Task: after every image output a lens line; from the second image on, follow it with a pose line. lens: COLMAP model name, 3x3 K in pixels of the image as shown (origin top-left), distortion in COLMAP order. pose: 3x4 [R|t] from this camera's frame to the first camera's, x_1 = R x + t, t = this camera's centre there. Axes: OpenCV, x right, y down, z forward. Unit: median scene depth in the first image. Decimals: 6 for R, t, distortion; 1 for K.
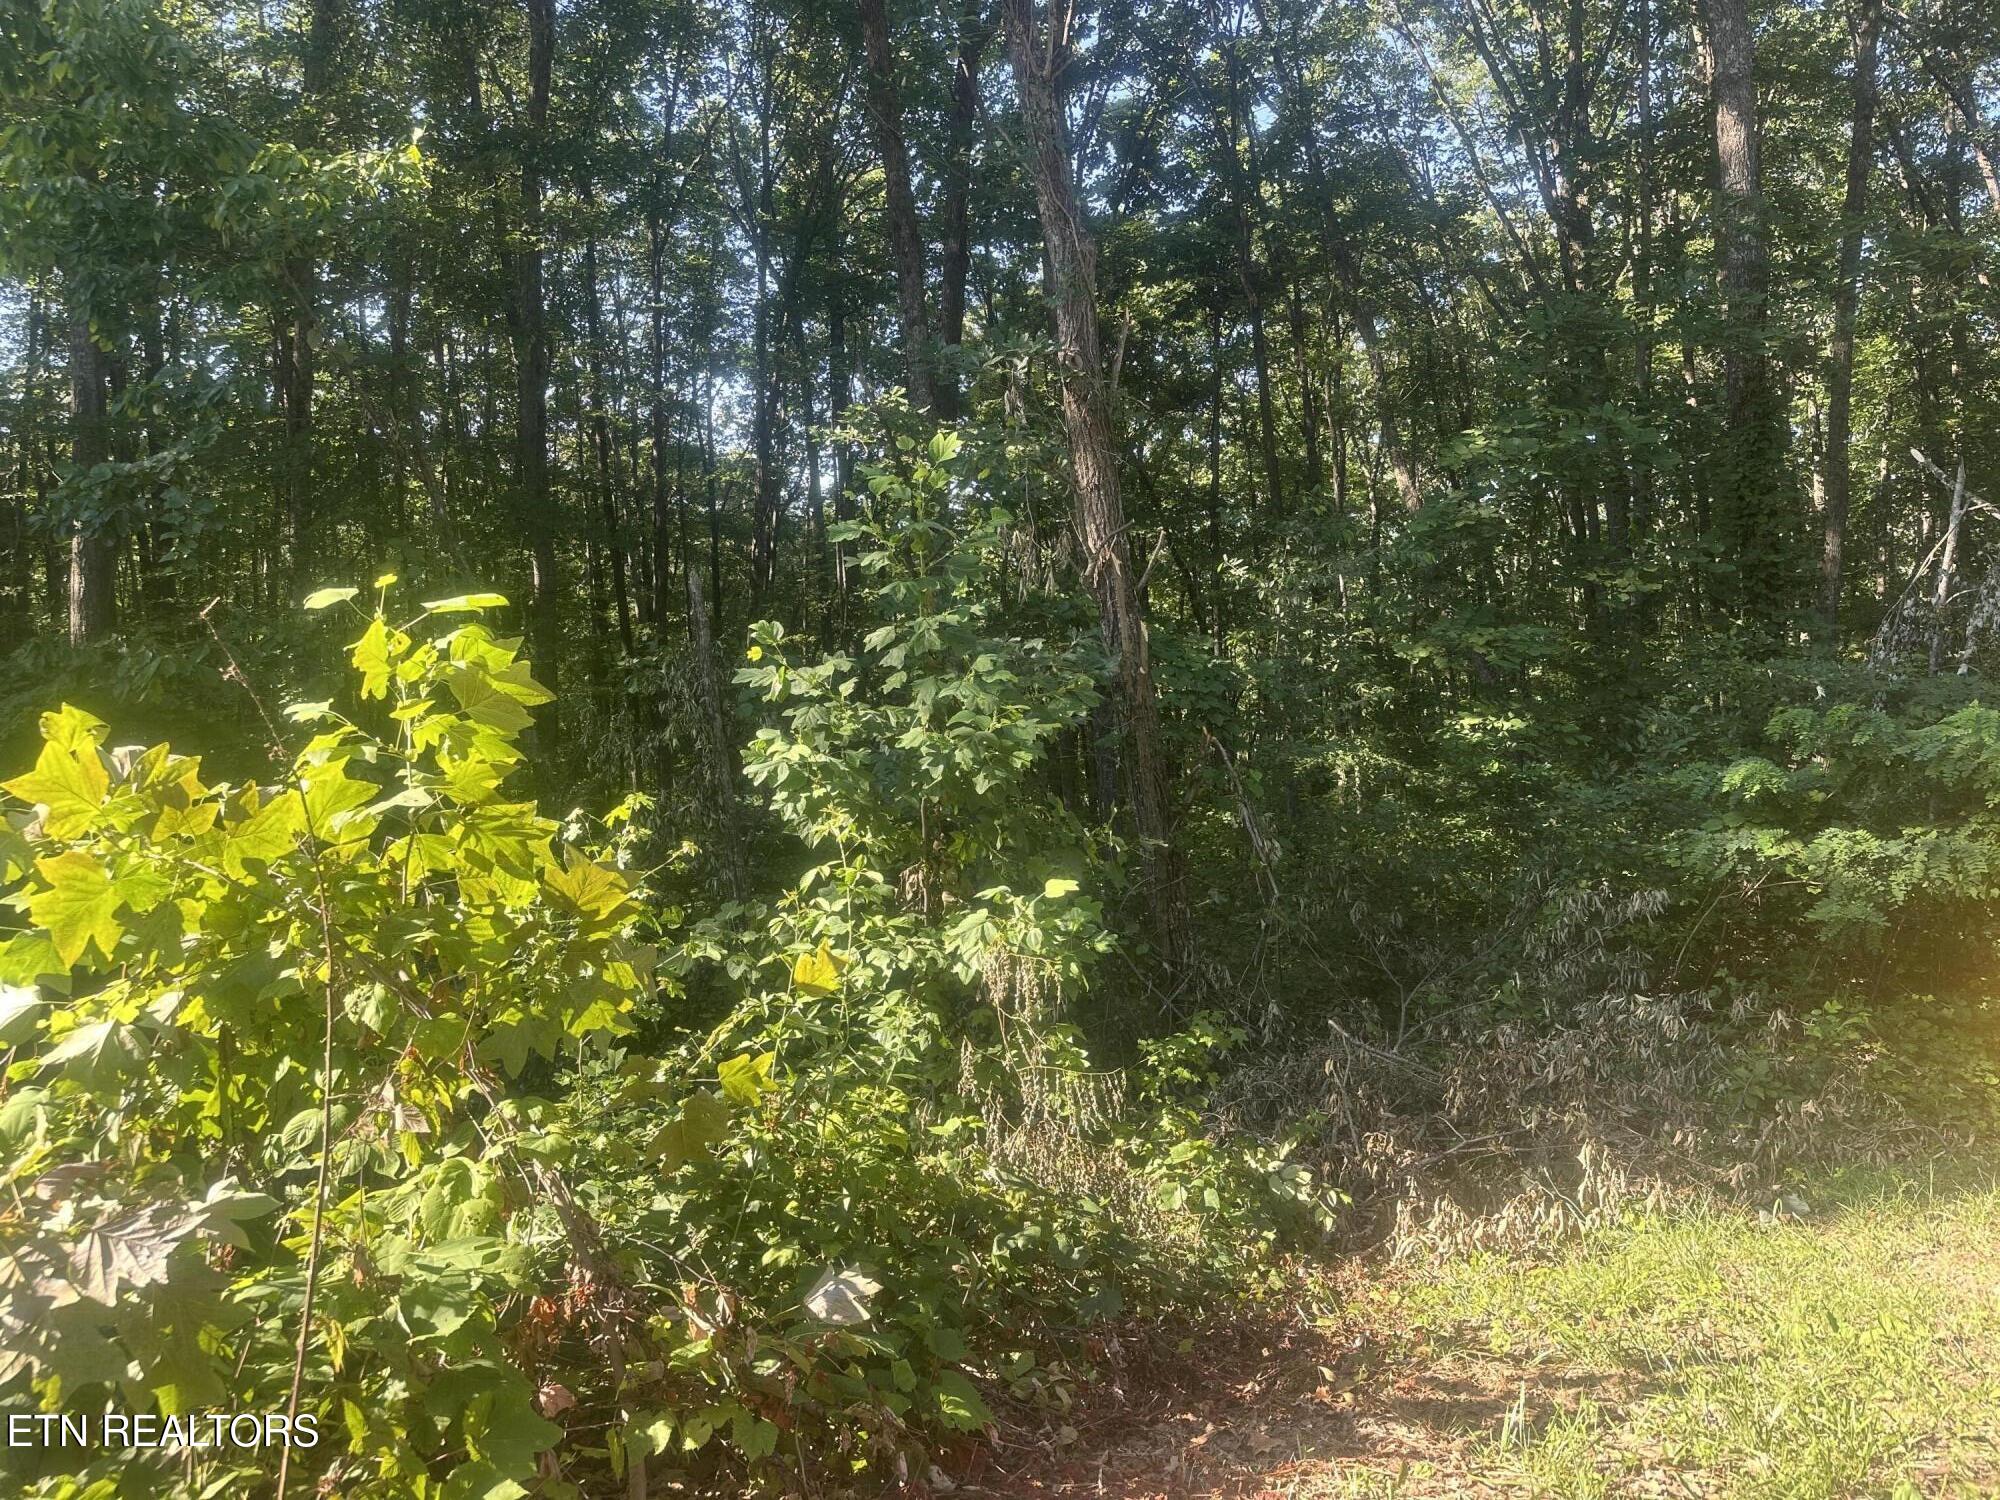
lens RADIAL K [[1379.1, 0, 996.6], [0, 1379.1, 772.9], [0, 0, 1]] dist [0.038184, -0.042322]
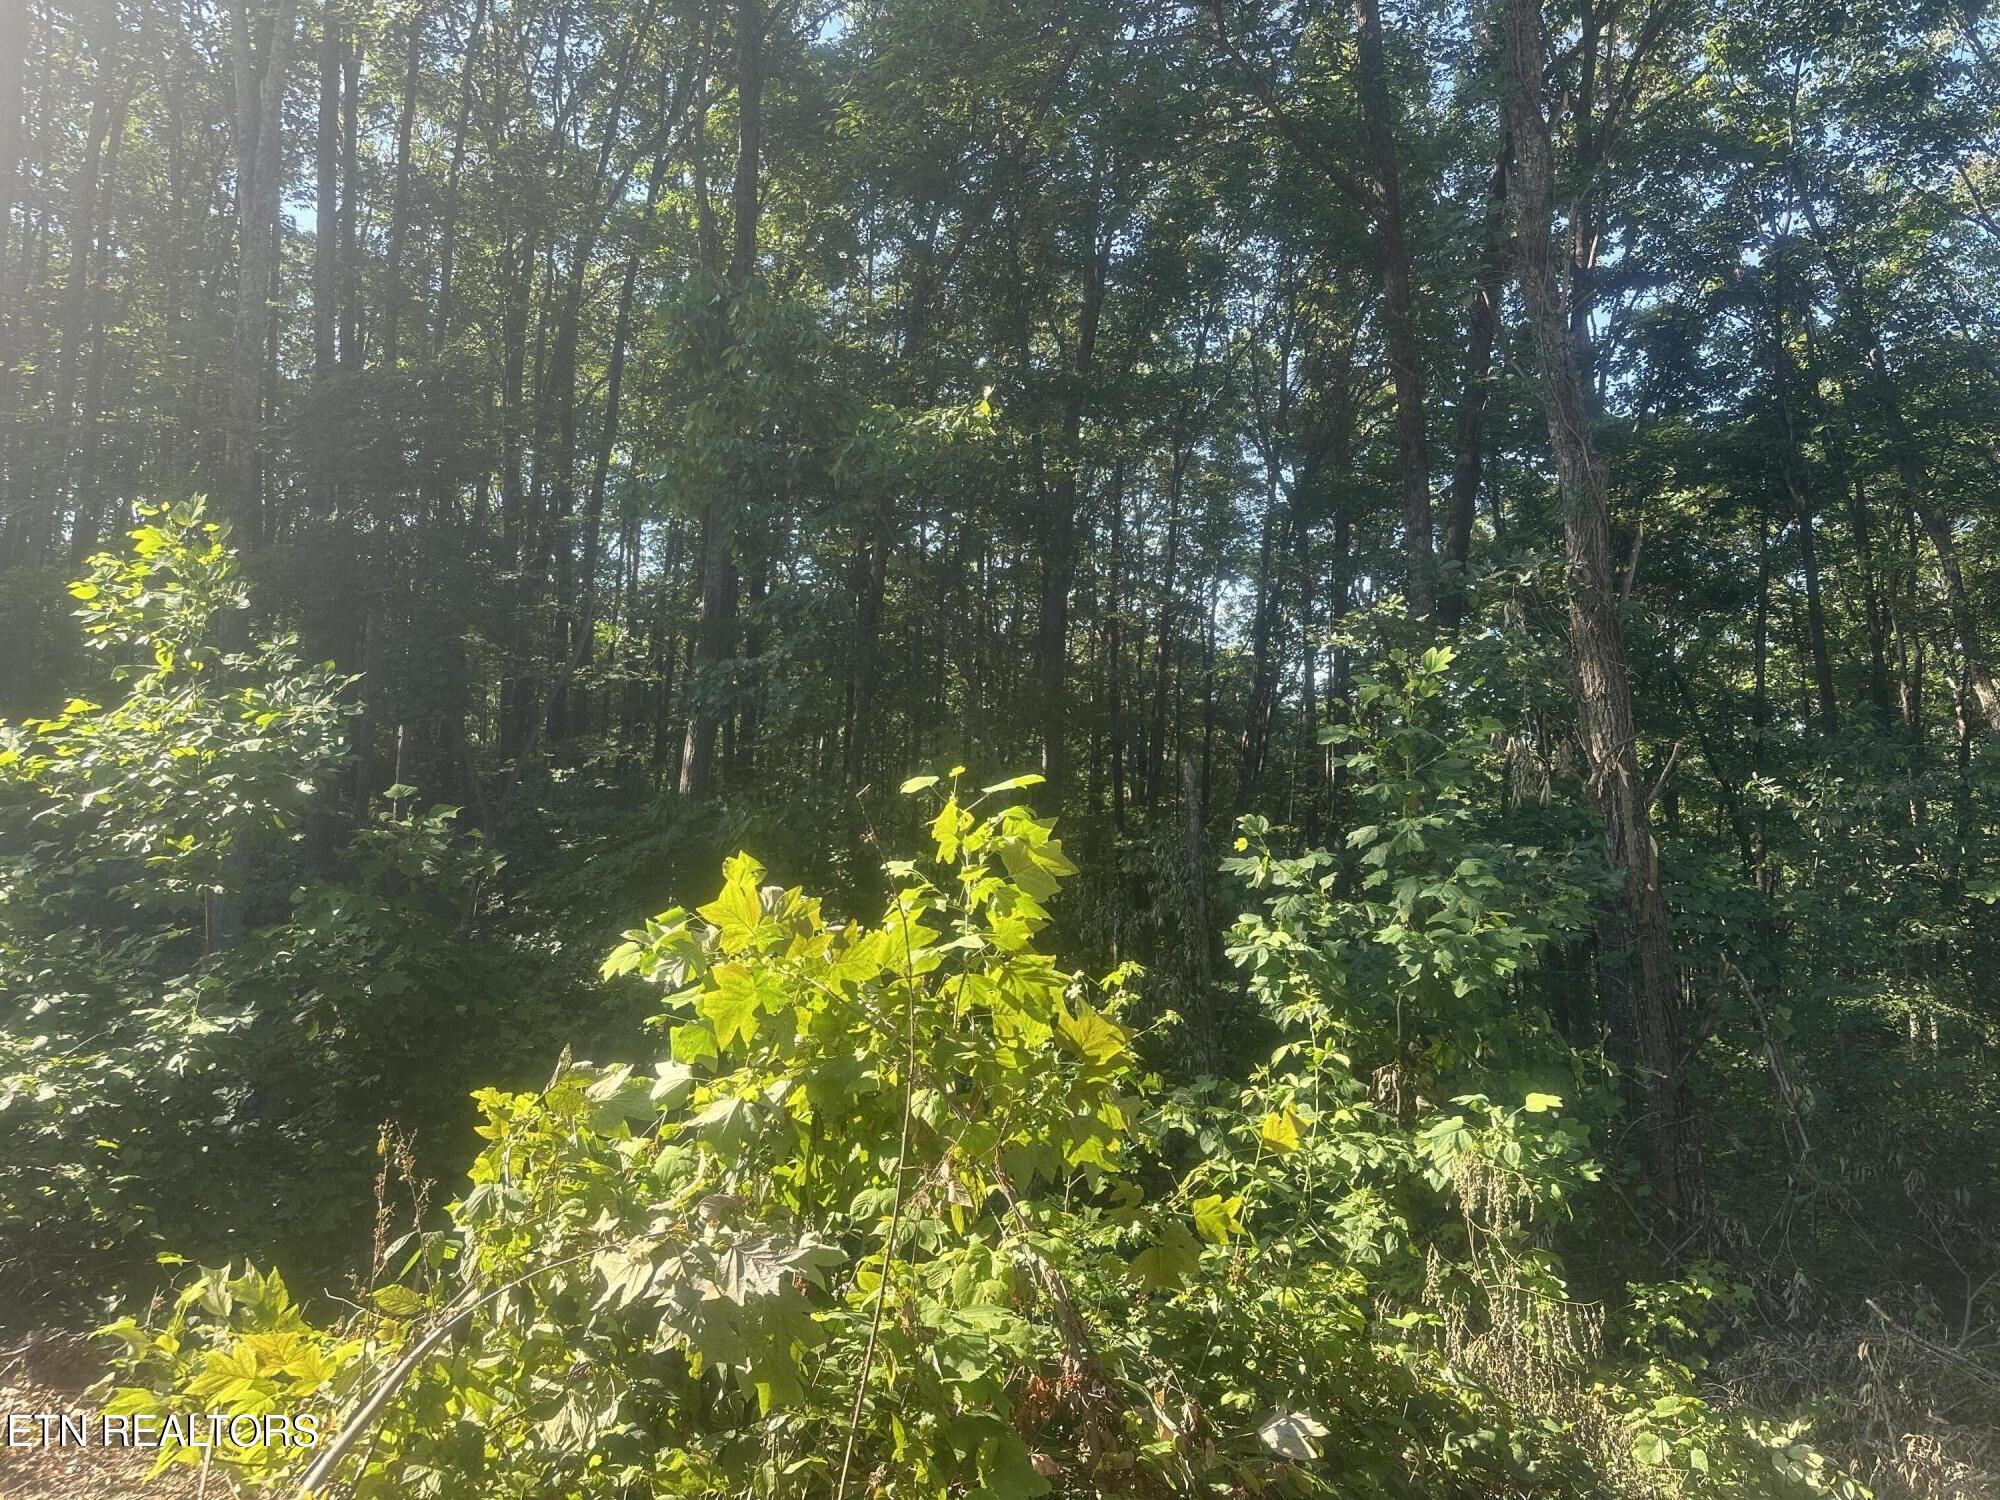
lens RADIAL K [[1386.1, 0, 1031.3], [0, 1386.1, 723.8], [0, 0, 1]] dist [0.097698, -0.116784]
pose [[0.947002, 0.033436, -0.319483, 0.015531], [-0.087576, 0.983766, -0.156633, 0.007640], [0.309060, 0.176311, 0.934557, -0.104558]]
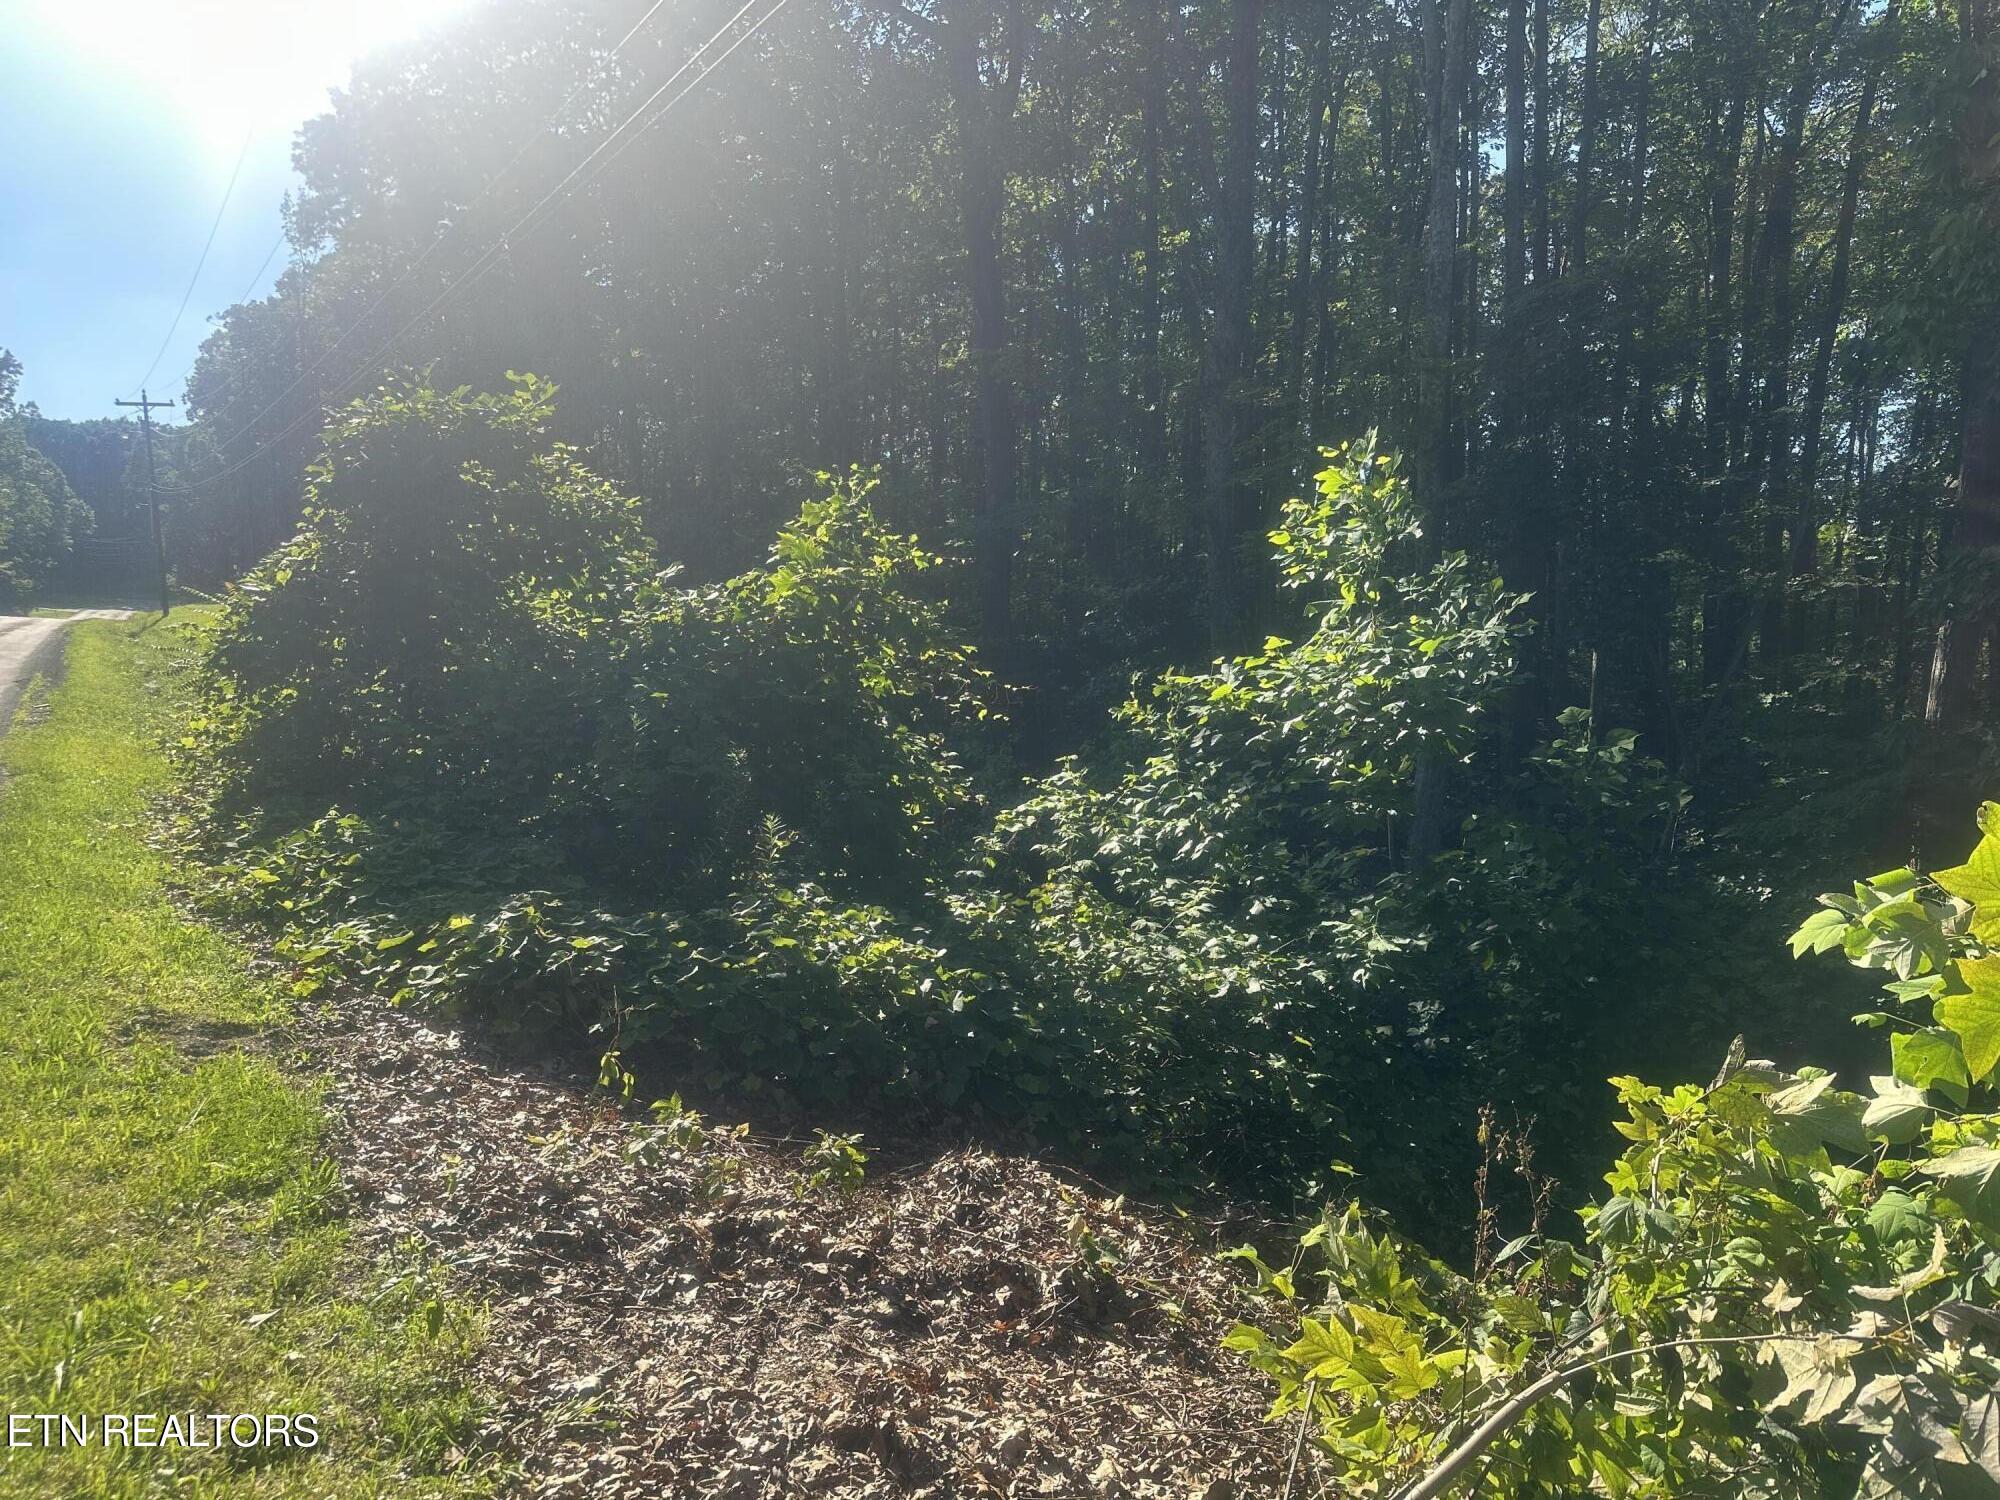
lens RADIAL K [[1379.1, 0, 996.6], [0, 1379.1, 772.9], [0, 0, 1]] dist [0.038184, -0.042322]
pose [[0.397149, 0.074470, -0.914728, -0.048327], [-0.130544, 0.991152, 0.024014, 0.000385], [0.908422, 0.109875, 0.403357, 0.011159]]
